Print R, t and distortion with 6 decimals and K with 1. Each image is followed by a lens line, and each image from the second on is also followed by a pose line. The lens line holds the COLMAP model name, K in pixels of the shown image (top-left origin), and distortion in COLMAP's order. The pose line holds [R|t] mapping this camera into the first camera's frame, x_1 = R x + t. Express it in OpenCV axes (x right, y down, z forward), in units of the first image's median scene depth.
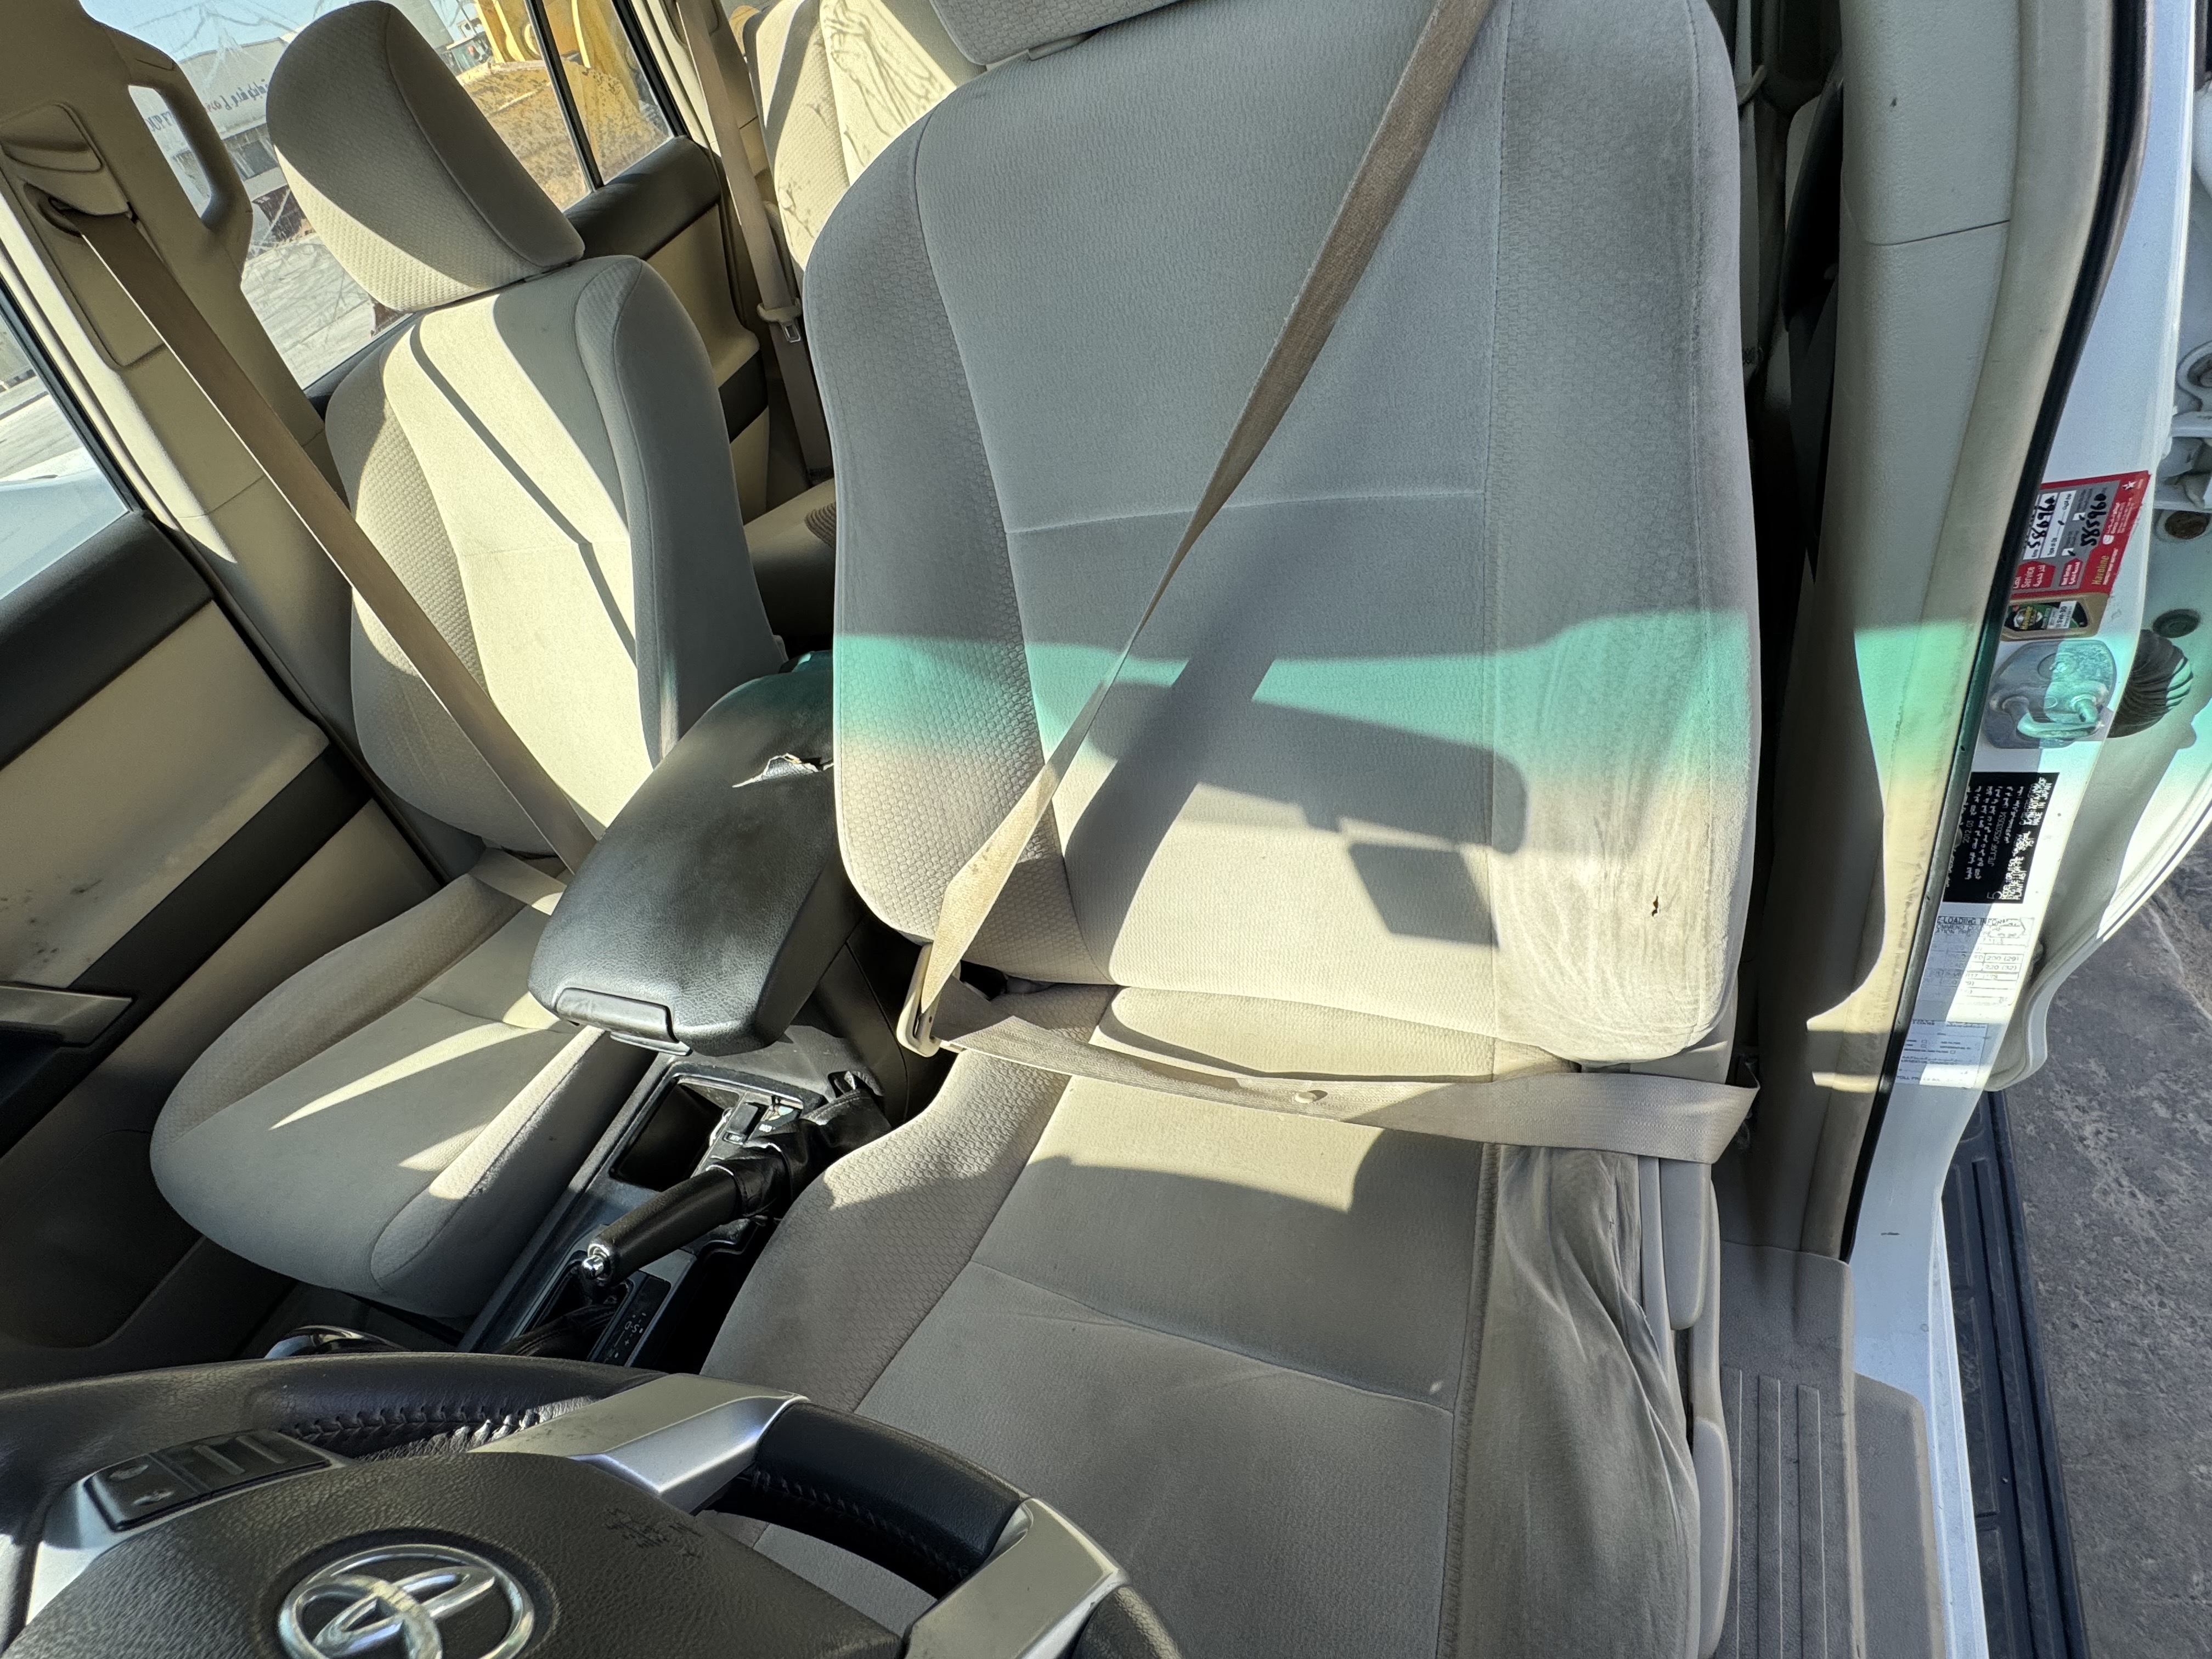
lens RADIAL K [[1036.6, 0, 1093.2], [0, 1036.6, 835.9], [0, 0, 1]] dist [-0.008085, 0.001353]
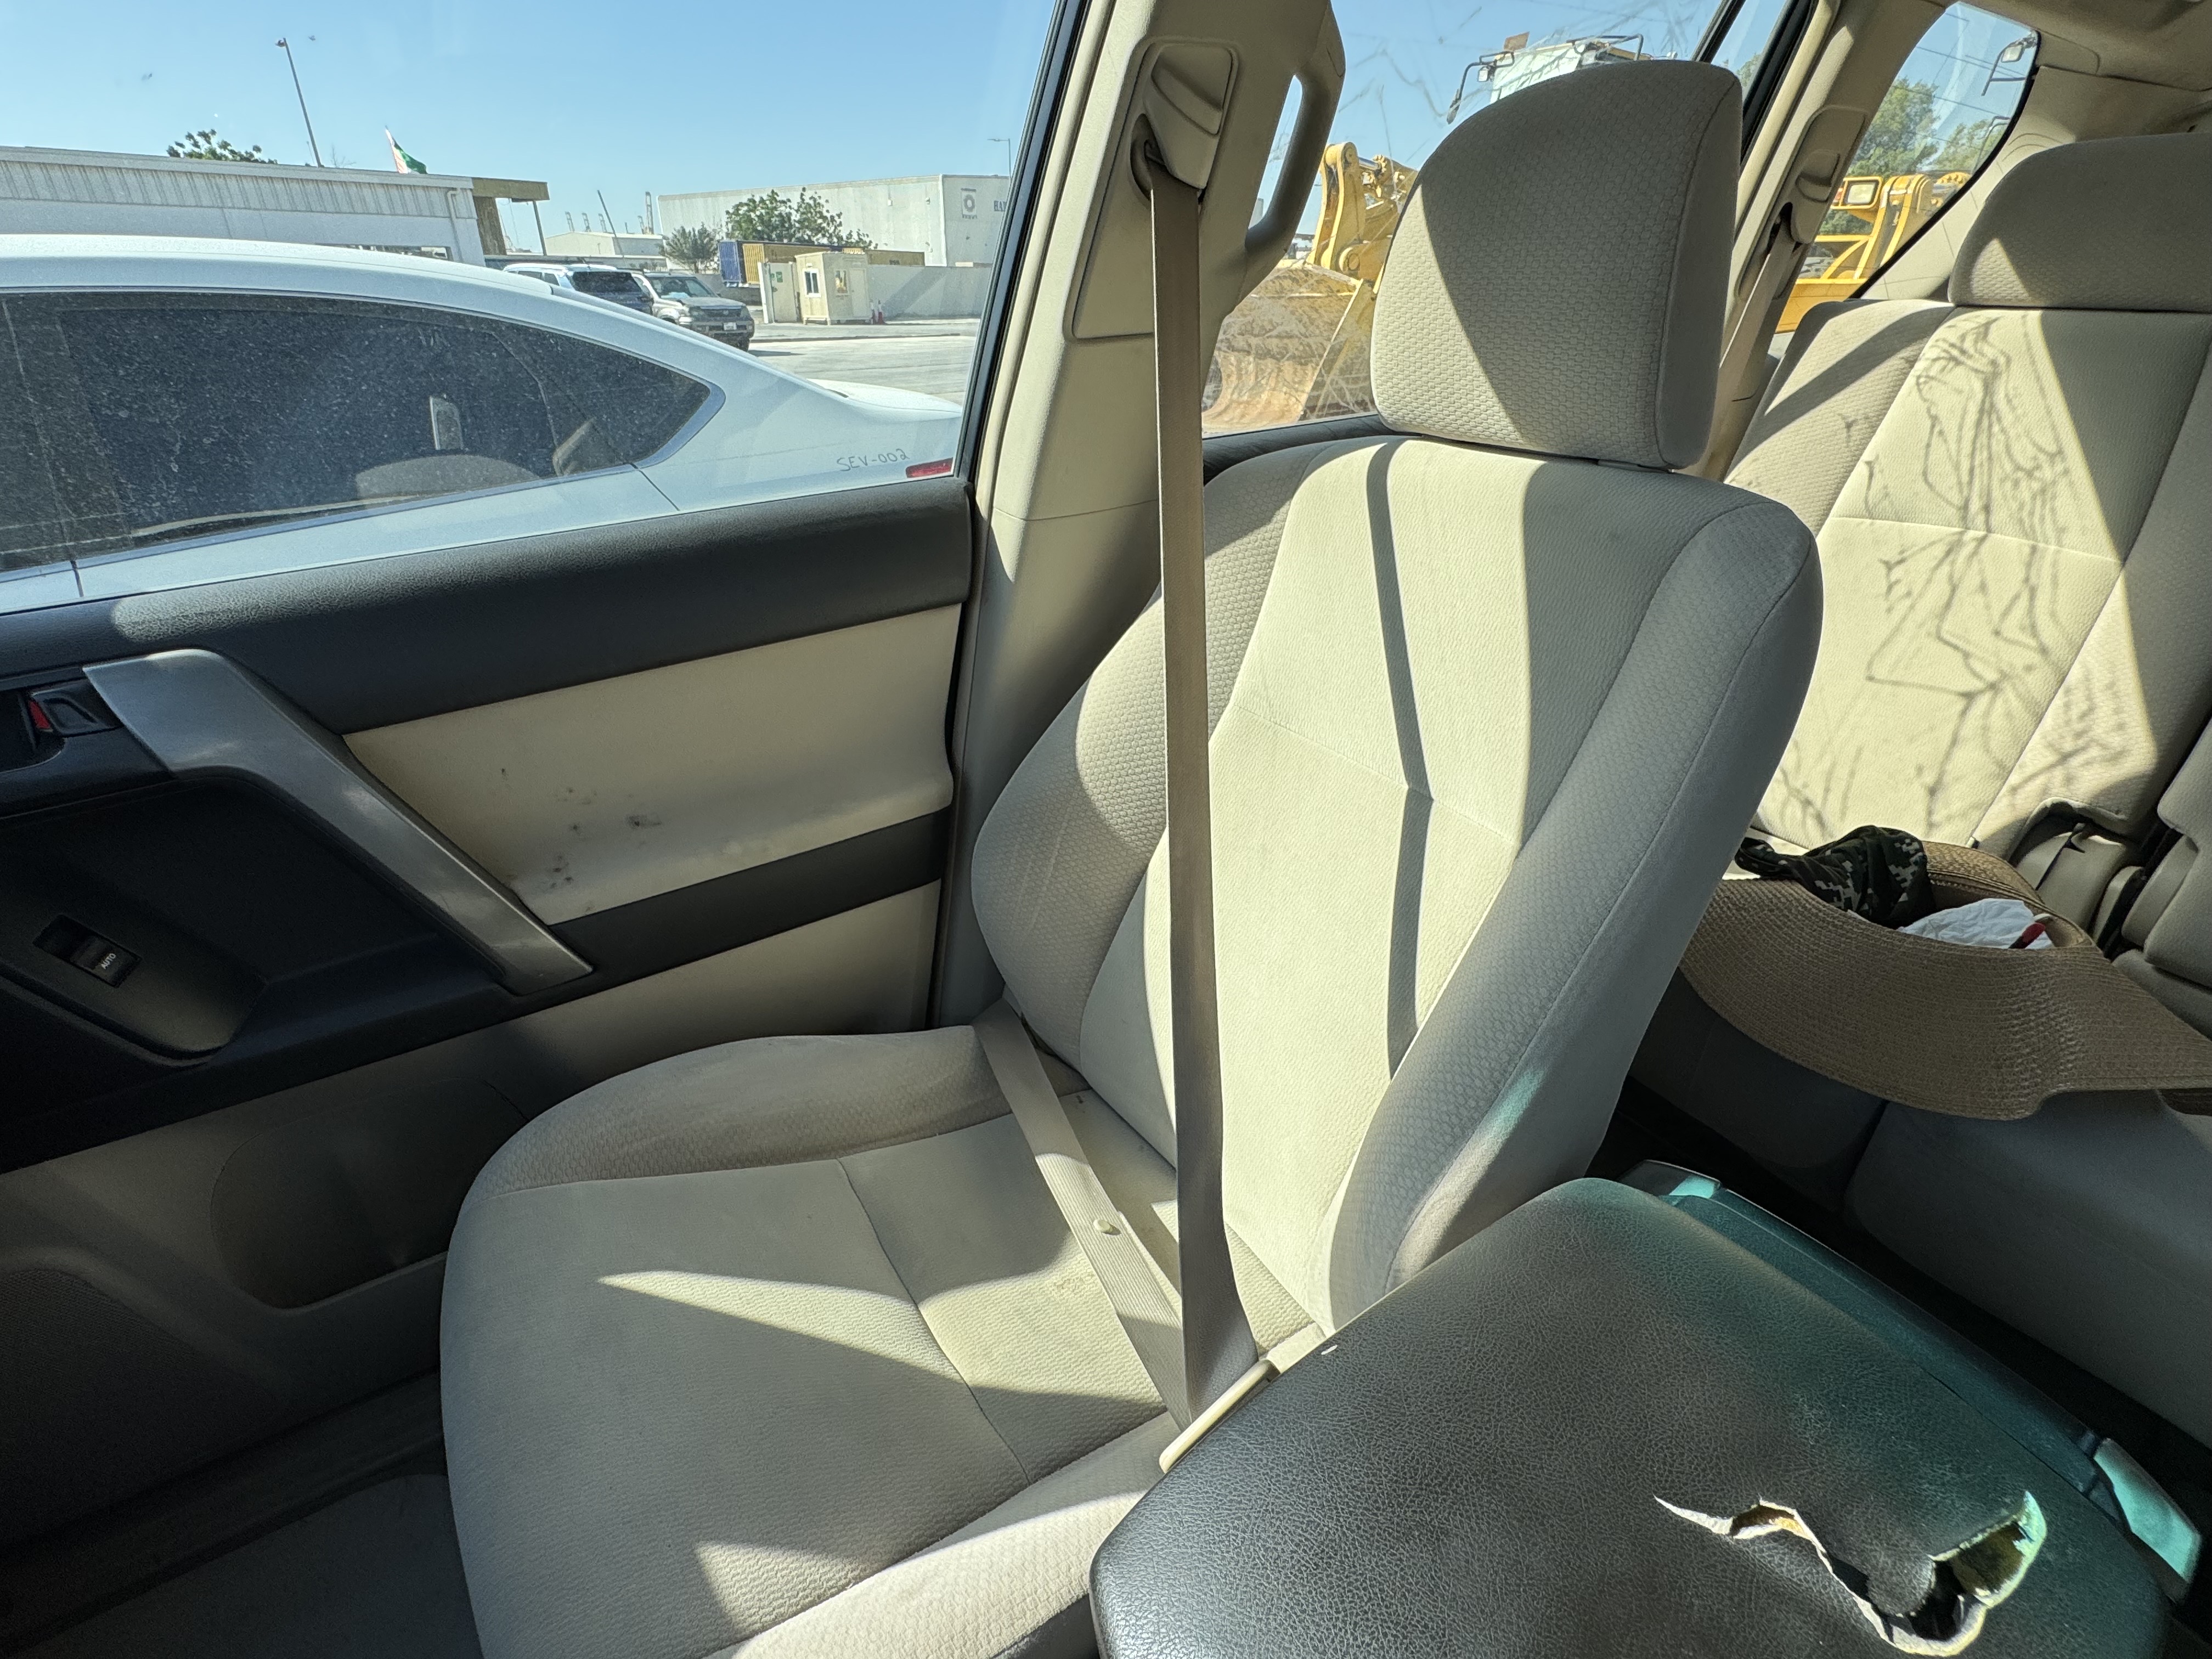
lens RADIAL K [[1036.6, 0, 1092.1], [0, 1036.6, 844.6], [0, 0, 1]] dist [-0.008085, 0.001353]
pose [[0.778467, 0.533983, -0.329925, -0.450306], [-0.585478, 0.807214, -0.074977, -0.083412], [0.226284, 0.251531, 0.941025, 0.339630]]
